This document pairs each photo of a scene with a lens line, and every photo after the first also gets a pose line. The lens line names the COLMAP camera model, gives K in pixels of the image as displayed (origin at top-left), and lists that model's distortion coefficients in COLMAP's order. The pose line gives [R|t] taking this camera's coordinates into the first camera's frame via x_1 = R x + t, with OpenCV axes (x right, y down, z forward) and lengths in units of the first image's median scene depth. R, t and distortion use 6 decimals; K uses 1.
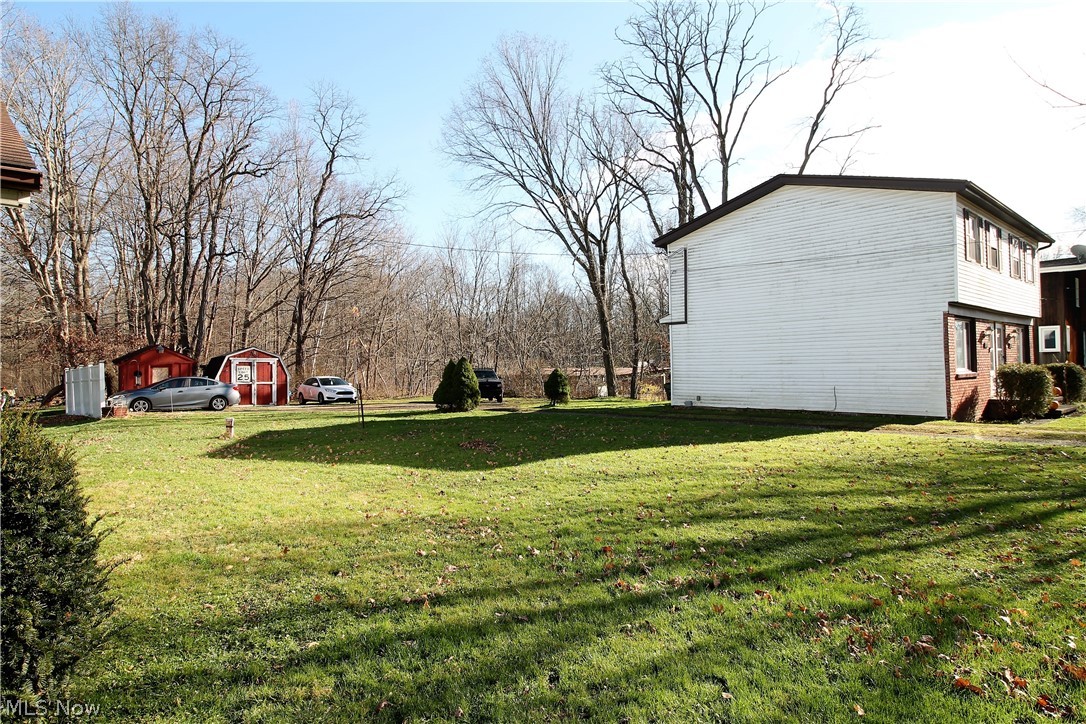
lens RADIAL K [[636.6, 0, 543.5], [0, 636.6, 353.7], [0, 0, 1]] dist [0.000736, -0.000903]
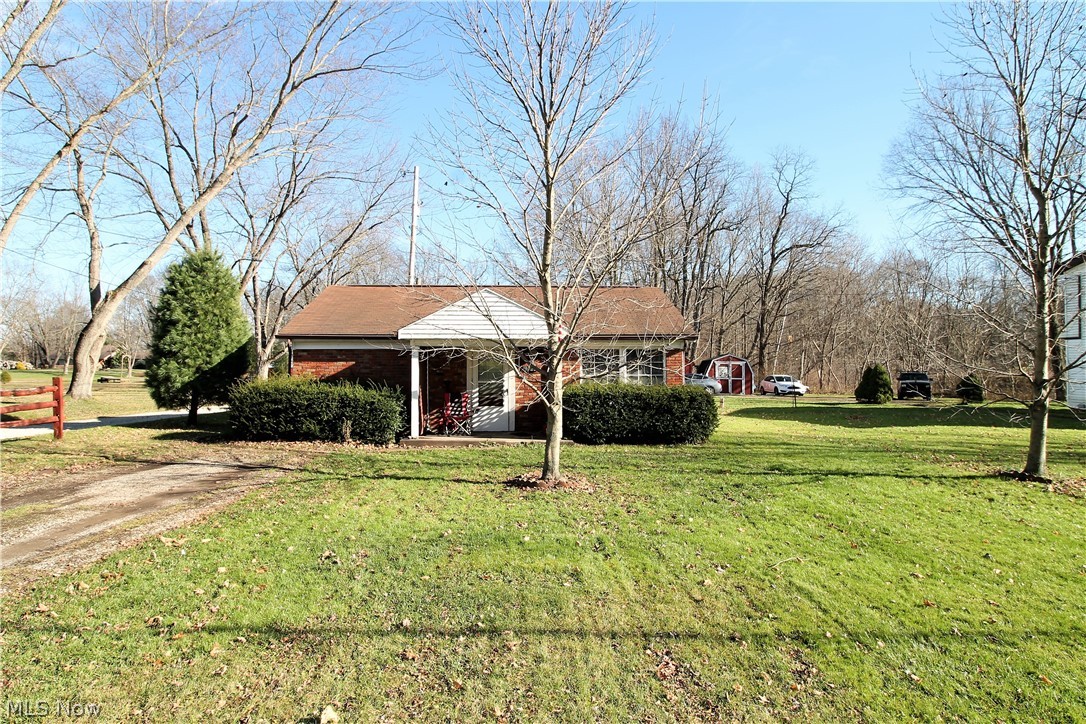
lens RADIAL K [[636.6, 0, 540.6], [0, 636.6, 350.4], [0, 0, 1]] dist [0.000736, -0.000903]
pose [[0.760162, -0.001234, -0.649733, 0.133600], [0.002674, 0.999996, 0.001230, -0.017514], [0.649728, -0.002673, 0.760162, -0.317935]]
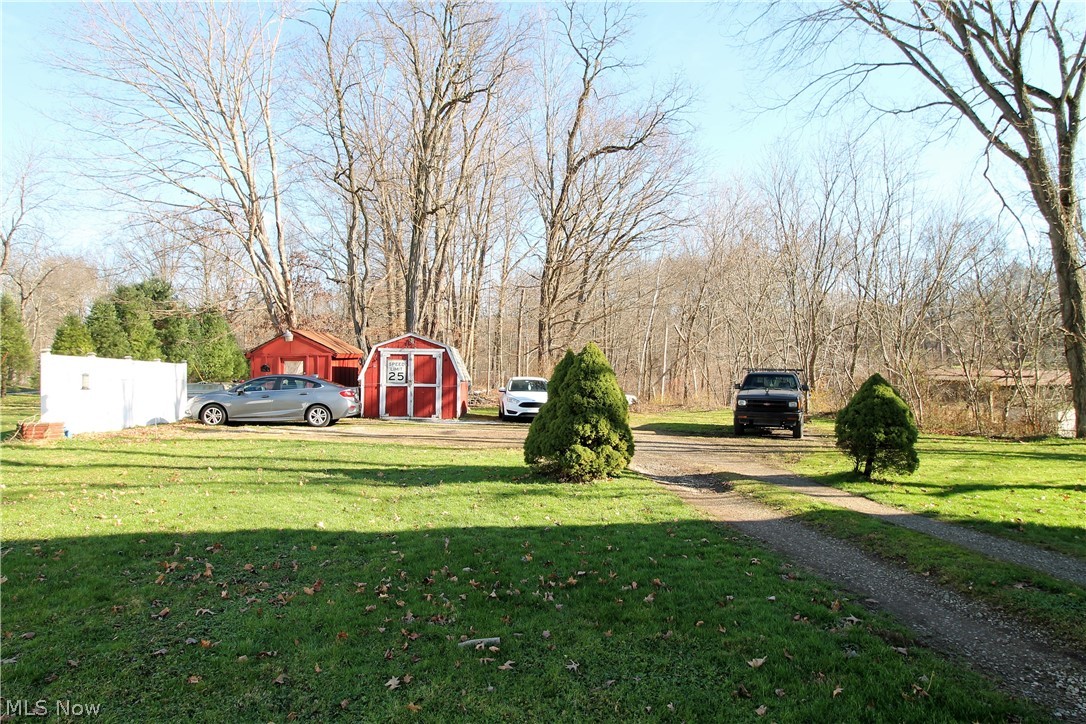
lens RADIAL K [[636.6, 0, 571.3], [0, 636.6, 351.9], [0, 0, 1]] dist [0.000736, -0.000903]
pose [[0.826072, 0.002540, -0.563559, 0.058852], [-0.000394, 0.999992, 0.003929, 0.006231], [0.563565, -0.003024, 0.826066, 0.430220]]
